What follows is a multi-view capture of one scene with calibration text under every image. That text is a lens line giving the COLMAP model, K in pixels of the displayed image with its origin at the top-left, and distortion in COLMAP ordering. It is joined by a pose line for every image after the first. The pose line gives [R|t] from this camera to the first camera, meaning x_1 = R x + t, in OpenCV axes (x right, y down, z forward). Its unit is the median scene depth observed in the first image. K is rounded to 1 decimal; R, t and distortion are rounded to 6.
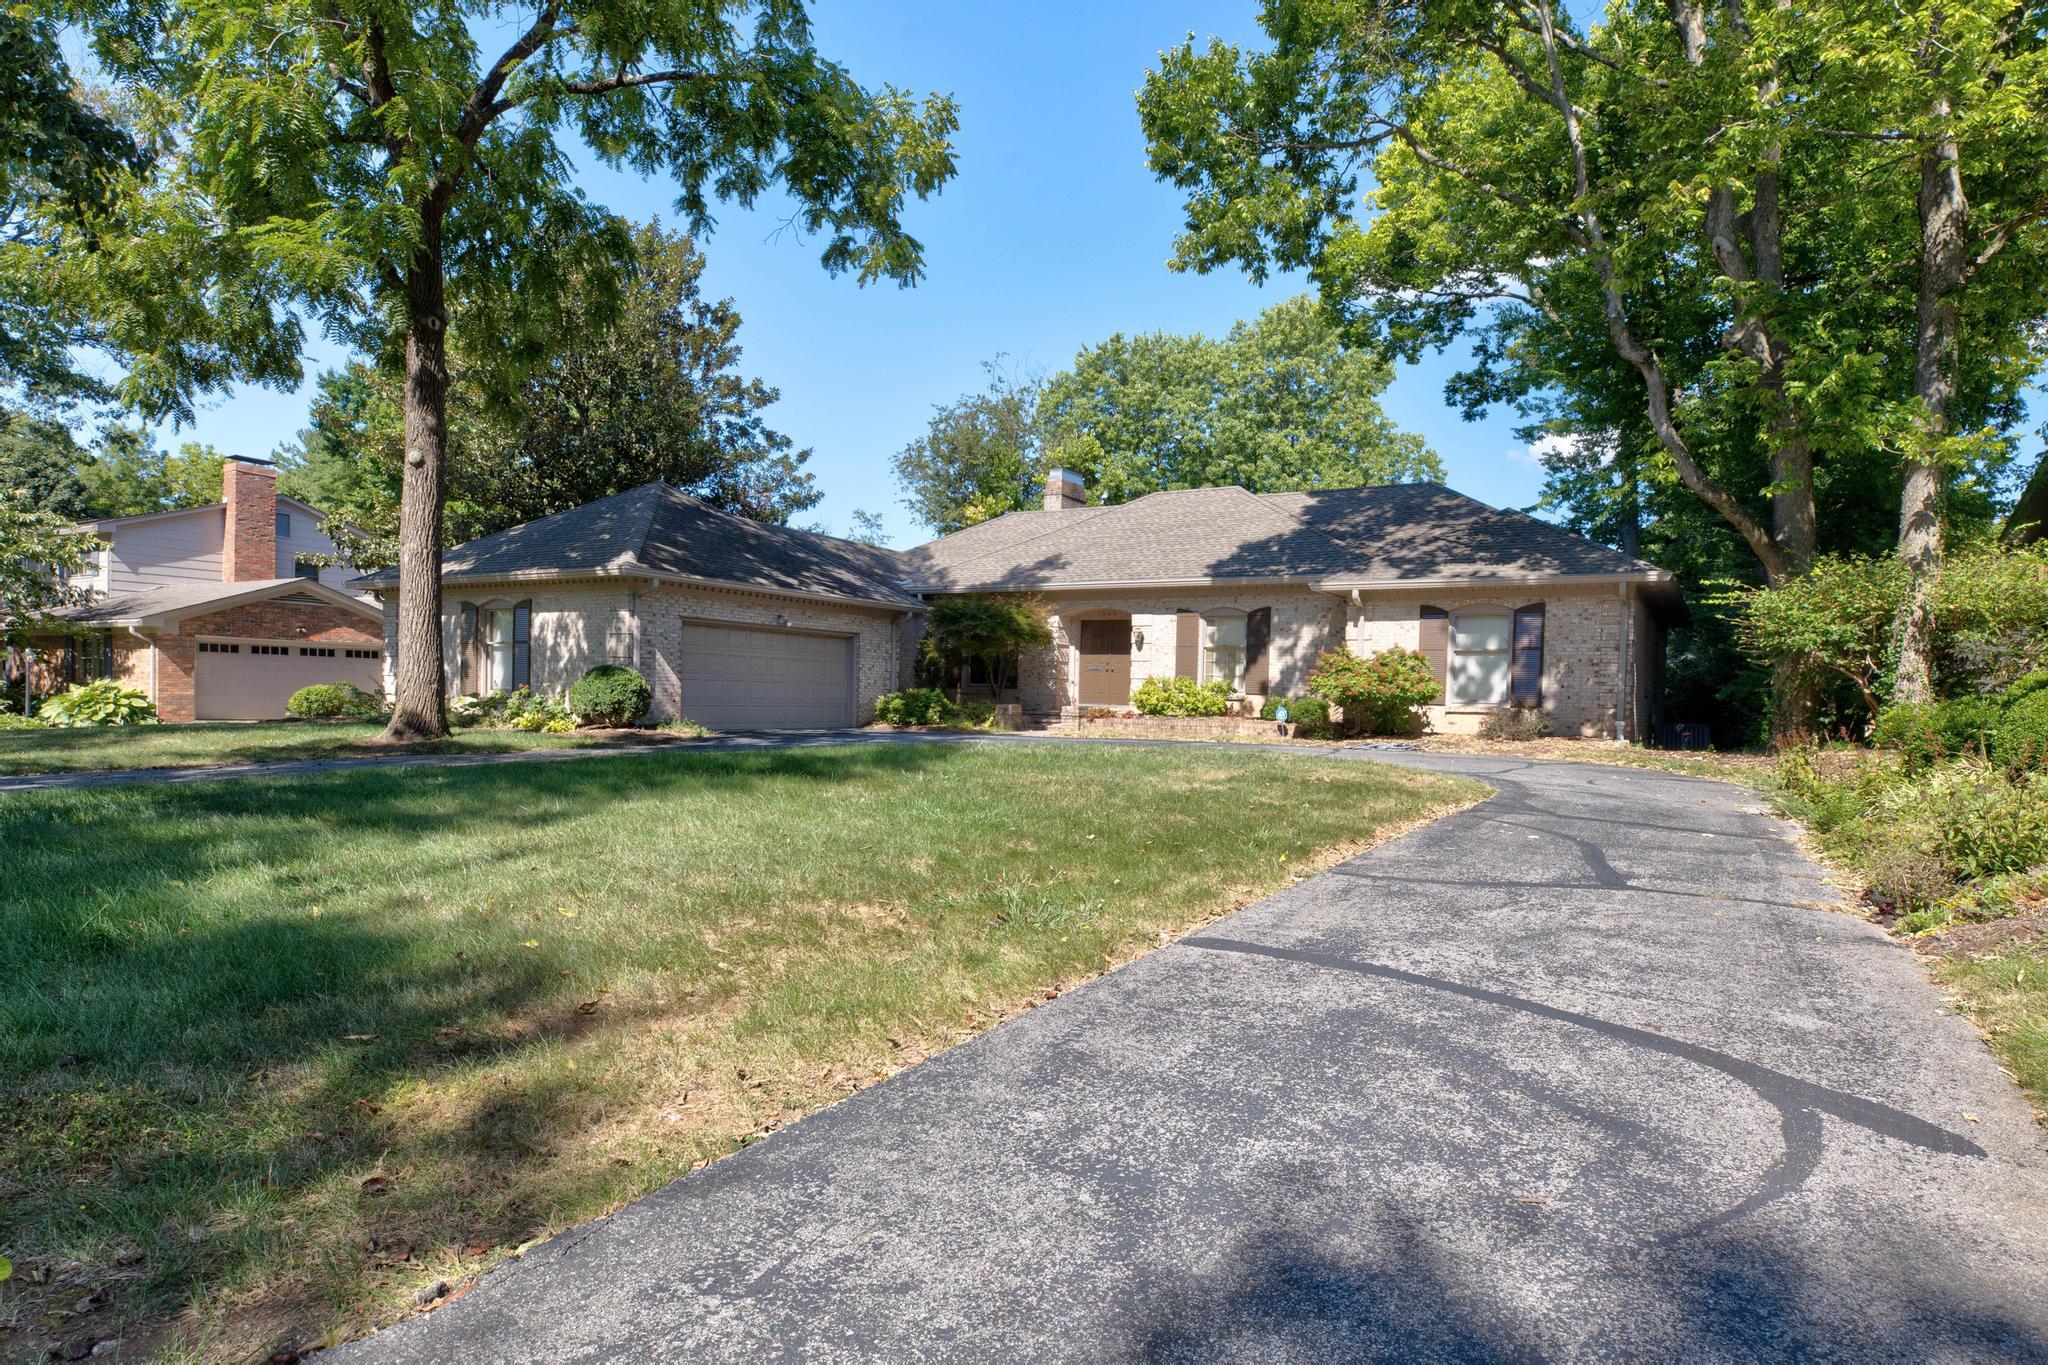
lens RADIAL K [[1130.9, 0, 1078.9], [0, 1130.9, 714.9], [0, 0, 1]] dist [0.008497, 0.000358]
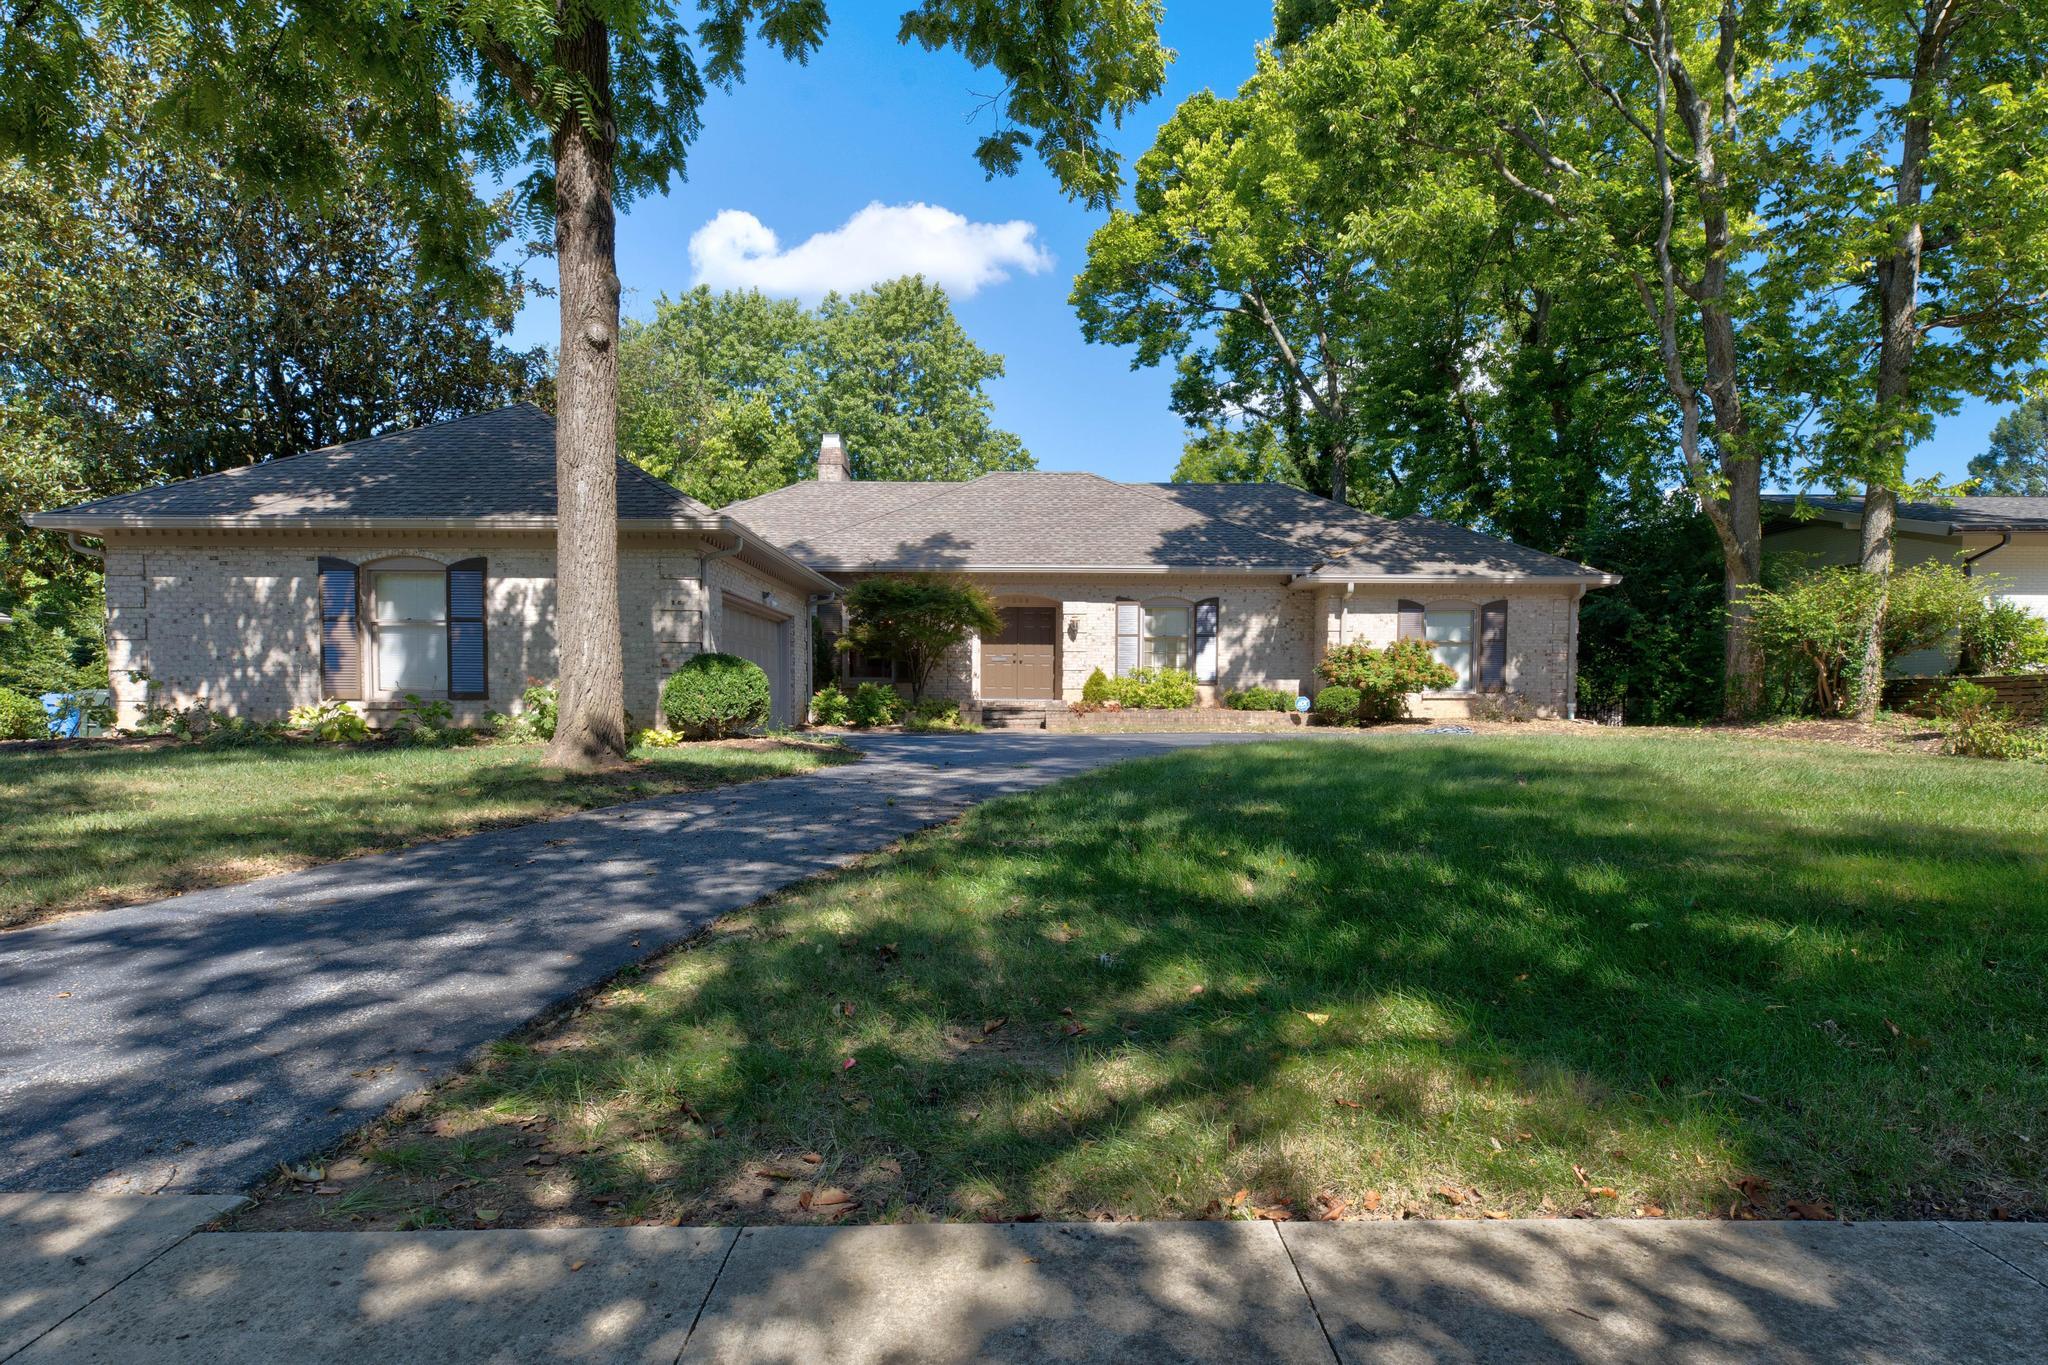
lens RADIAL K [[1137.5, 0, 1033.8], [0, 1137.5, 744.9], [0, 0, 1]] dist [0.005318, 0.000938]
pose [[0.868714, -0.037363, 0.493902, -0.515301], [0.022179, 0.999085, 0.036569, -0.005850], [-0.494817, -0.020814, 0.868748, 0.220921]]
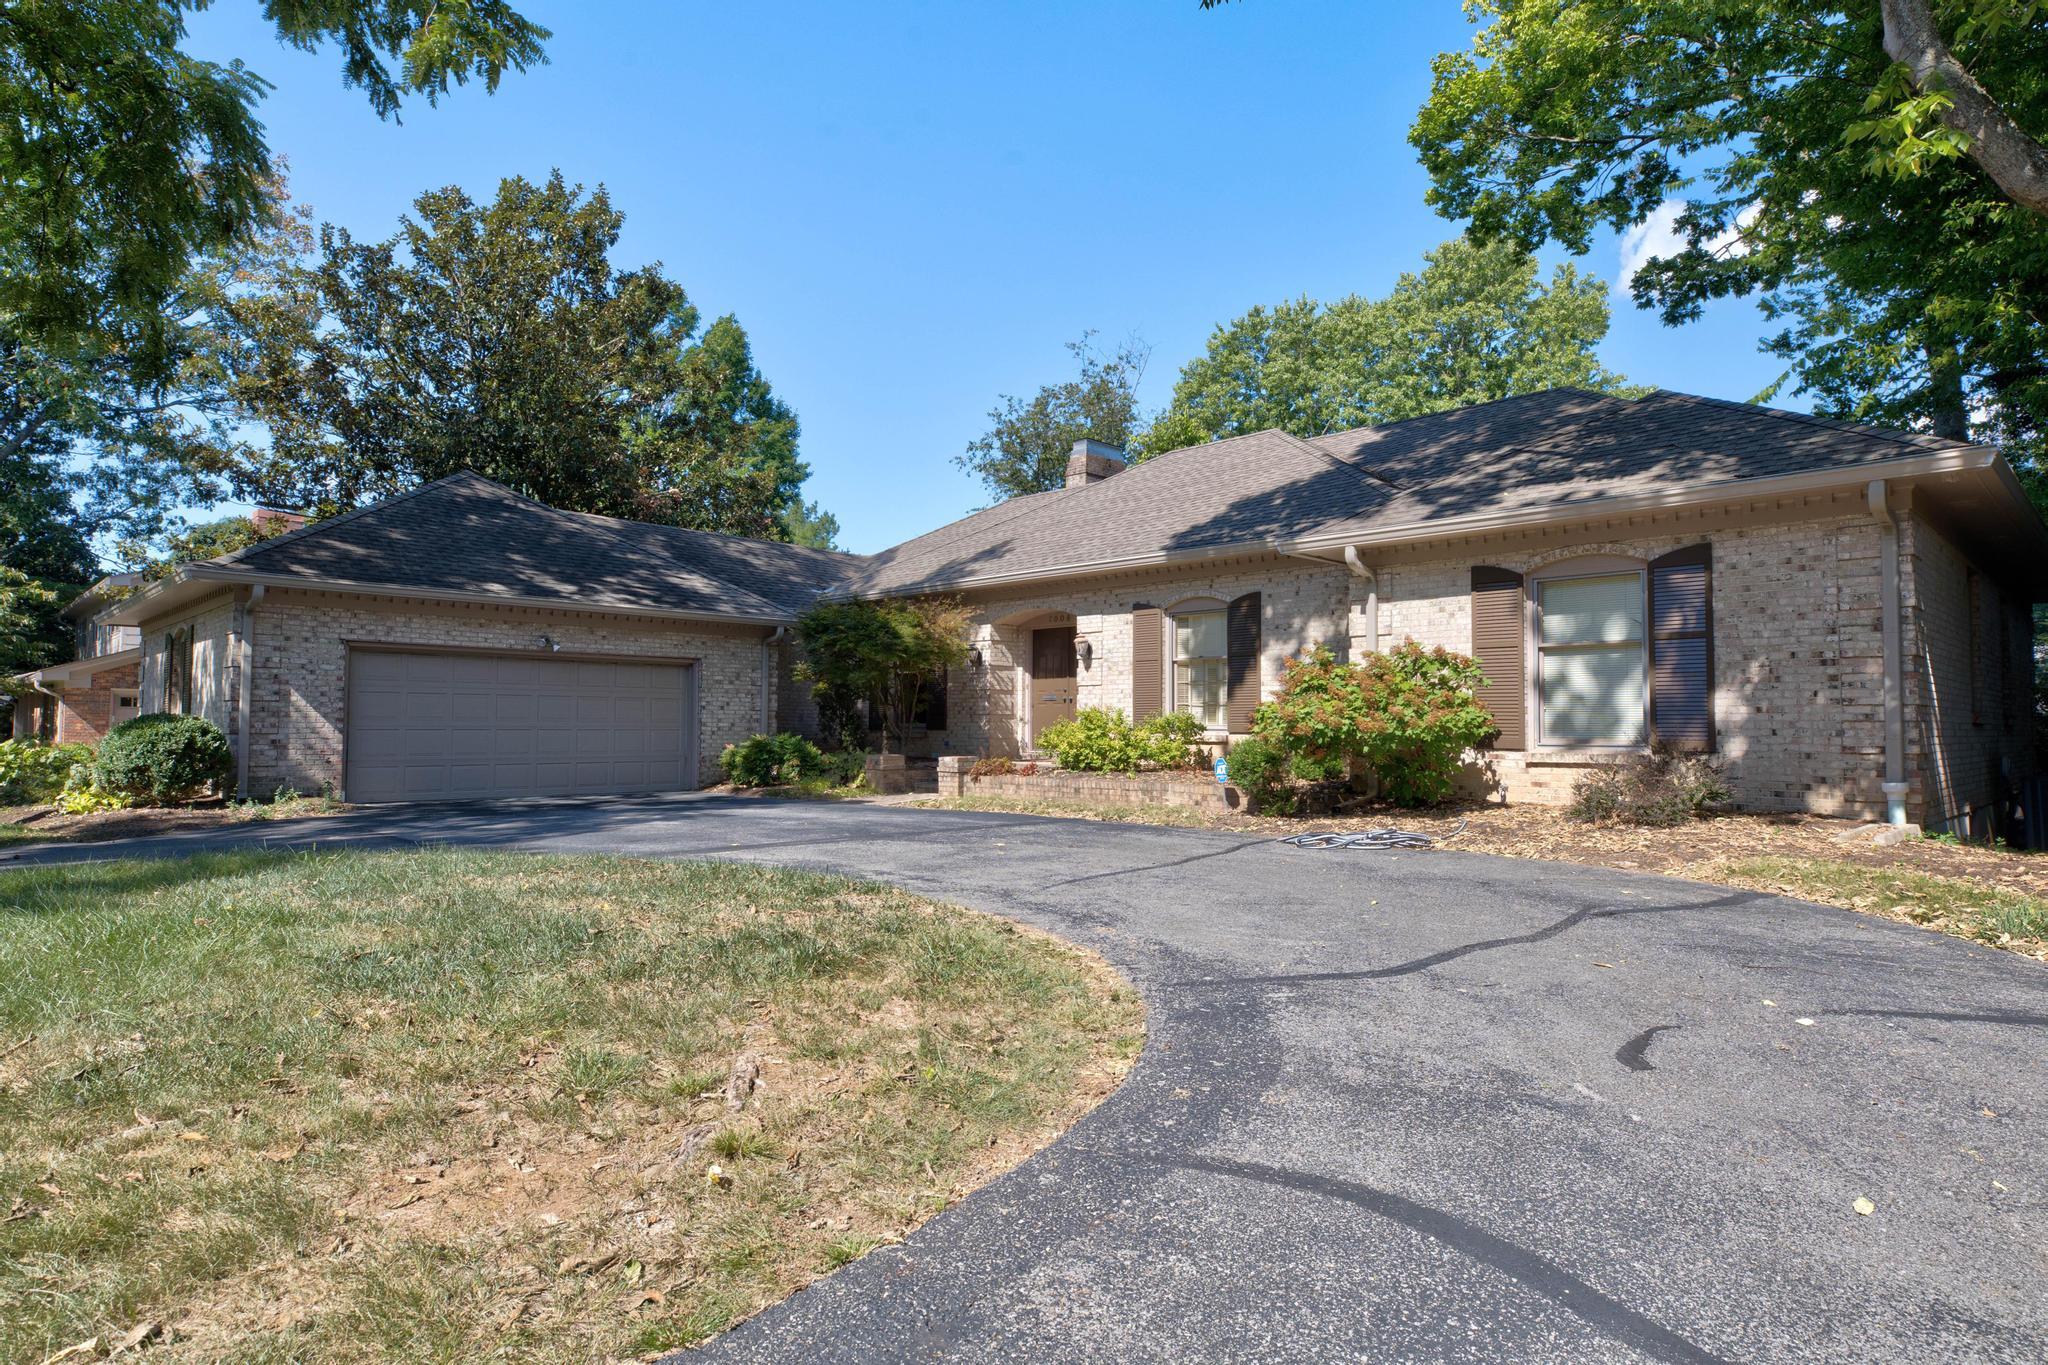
lens RADIAL K [[1130.9, 0, 1050.7], [0, 1130.9, 667.2], [0, 0, 1]] dist [0.008497, 0.000358]
pose [[0.967929, -0.033739, -0.248948, 0.229220], [0.015412, 0.997049, -0.075203, -0.010253], [0.250750, 0.068955, 0.965593, 0.407628]]
